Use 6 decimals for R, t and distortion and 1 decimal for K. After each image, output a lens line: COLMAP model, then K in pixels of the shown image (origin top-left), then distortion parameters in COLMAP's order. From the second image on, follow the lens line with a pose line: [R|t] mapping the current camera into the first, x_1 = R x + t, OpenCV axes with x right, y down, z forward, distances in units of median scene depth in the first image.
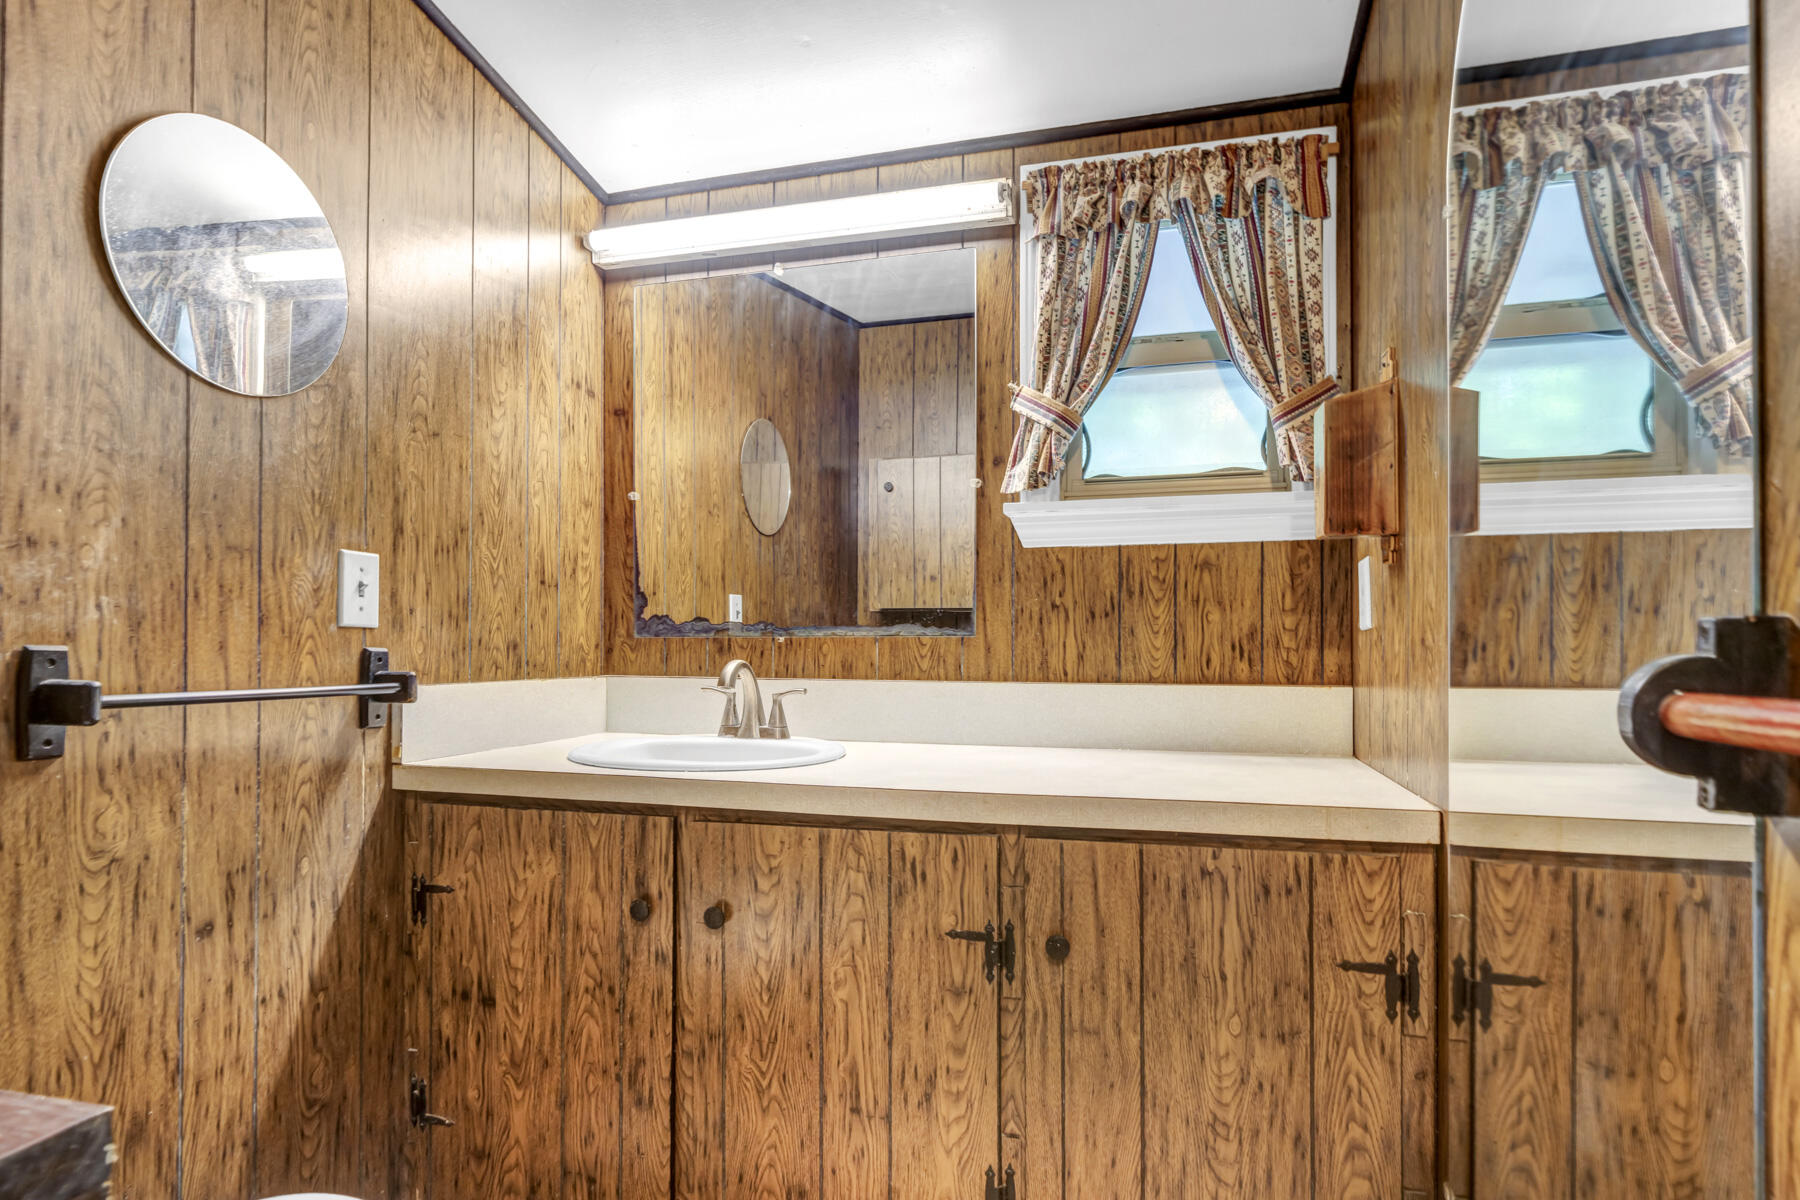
lens RADIAL K [[963.6, 0, 899.6], [0, 963.6, 596.6], [0, 0, 1]] dist [-0.008501, -0.000582]
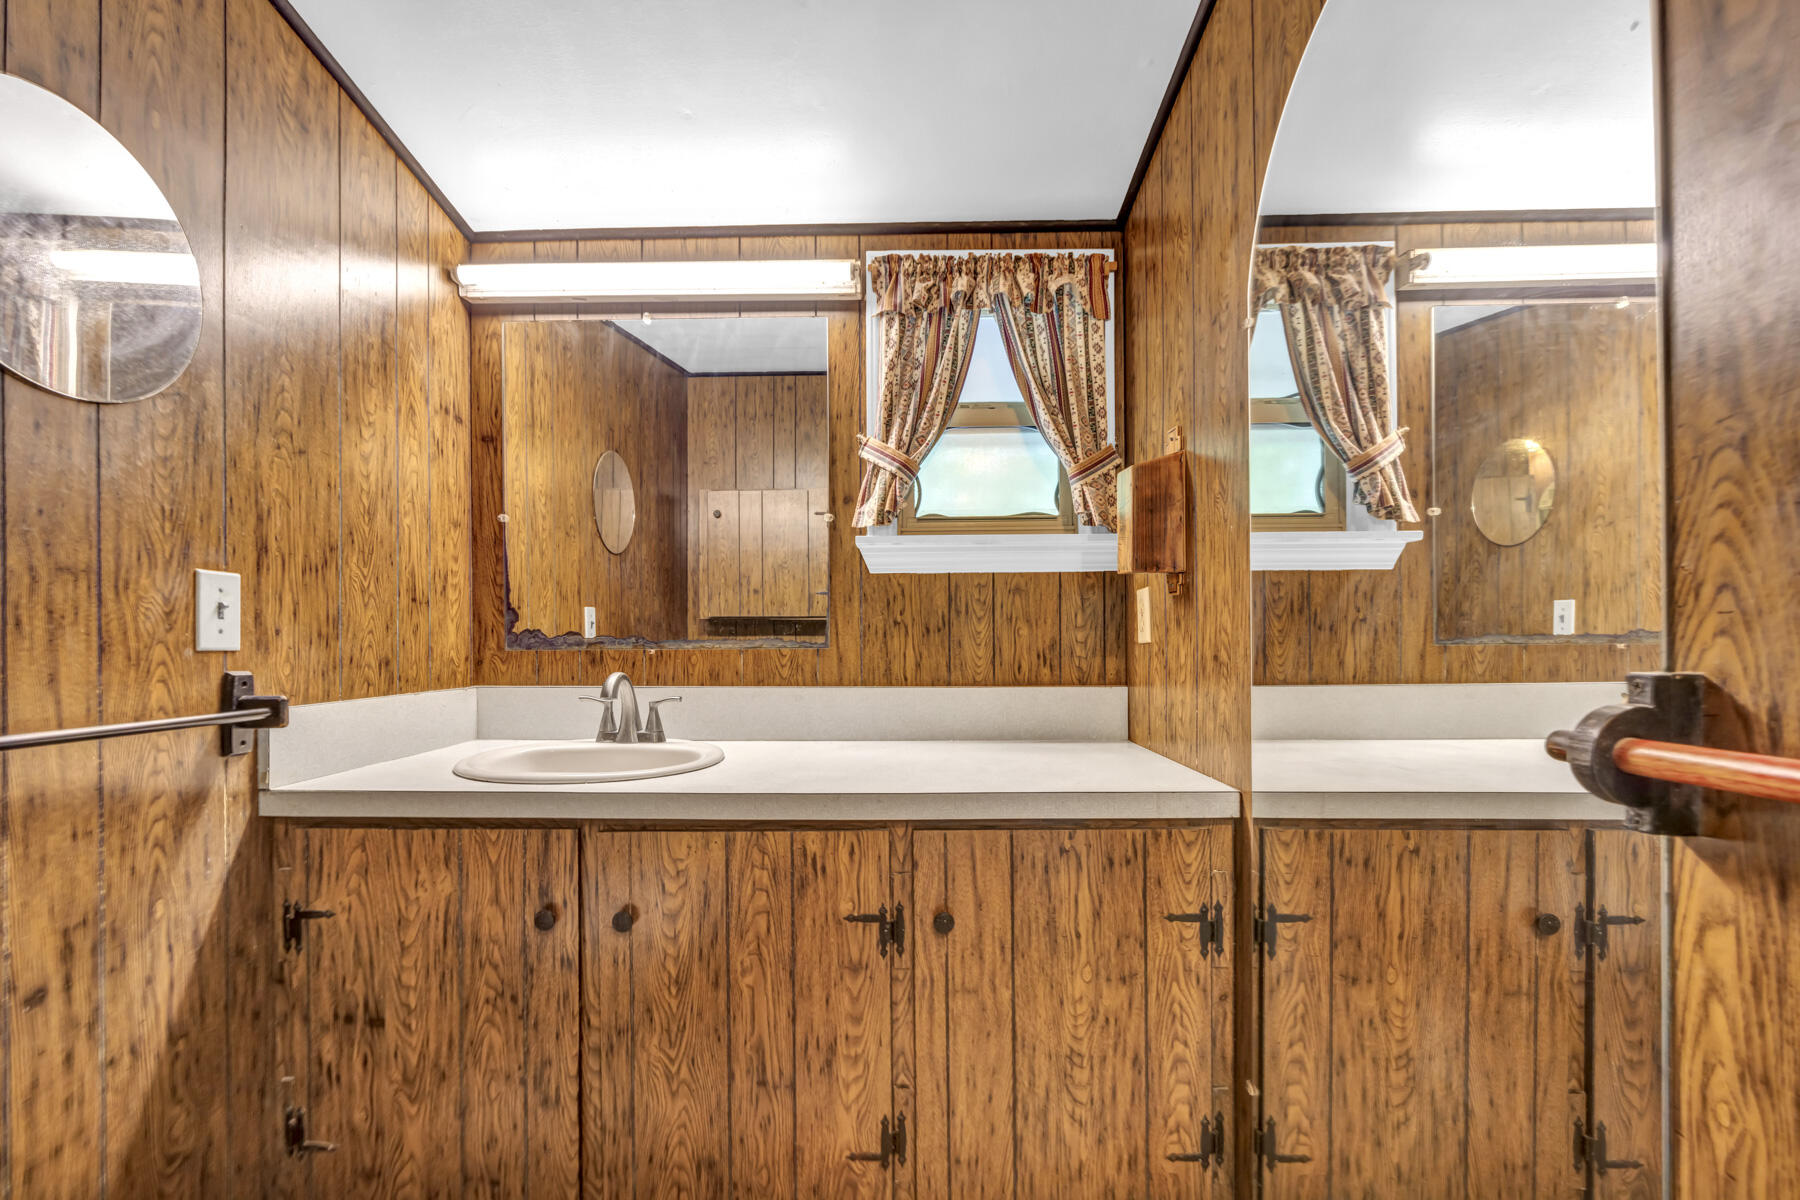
lens RADIAL K [[766.8, 0, 899.2], [0, 766.8, 612.8], [0, 0, 1]] dist [-0.009740, 0.000027]
pose [[0.966702, 0.001757, 0.255900, -0.097816], [-0.005533, 0.999886, 0.014036, -0.019544], [-0.255847, -0.014984, 0.966601, 0.091382]]
